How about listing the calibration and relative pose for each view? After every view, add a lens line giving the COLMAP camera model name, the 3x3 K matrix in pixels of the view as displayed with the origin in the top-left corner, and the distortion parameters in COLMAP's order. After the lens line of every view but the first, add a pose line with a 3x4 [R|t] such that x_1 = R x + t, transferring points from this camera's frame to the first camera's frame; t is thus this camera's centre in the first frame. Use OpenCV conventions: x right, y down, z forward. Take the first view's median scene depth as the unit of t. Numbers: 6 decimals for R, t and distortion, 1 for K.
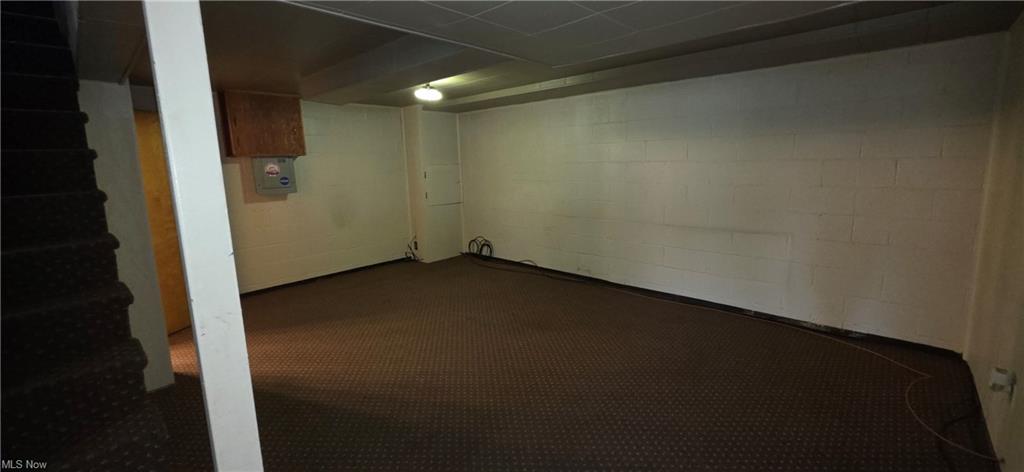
lens RADIAL K [[410.4, 0, 514.9], [0, 410.4, 222.8], [0, 0, 1]] dist [0.001190, 0.000185]
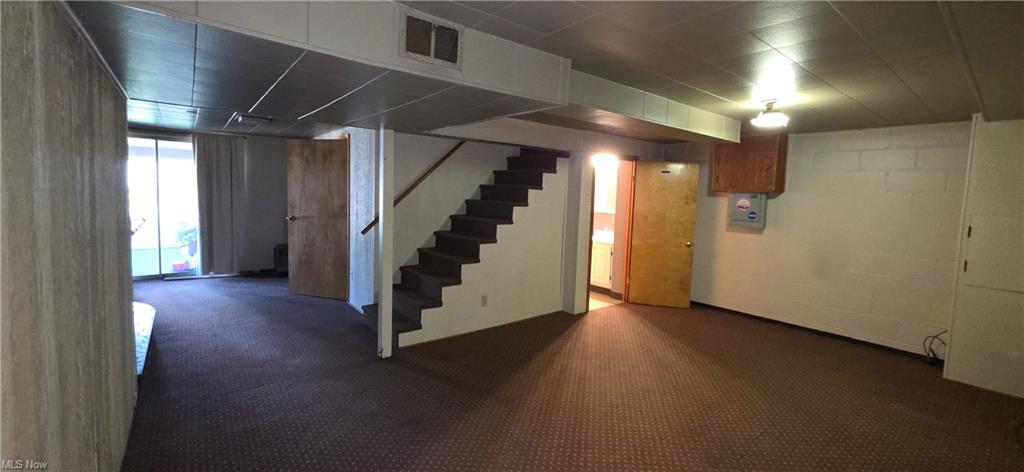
lens RADIAL K [[410.4, 0, 514.9], [0, 410.4, 222.8], [0, 0, 1]] dist [0.001190, 0.000185]
pose [[-0.151135, 0.094785, -0.983958, 0.565864], [-0.182055, 0.975696, 0.121953, -0.102281], [0.971604, 0.197566, -0.130205, 0.555783]]
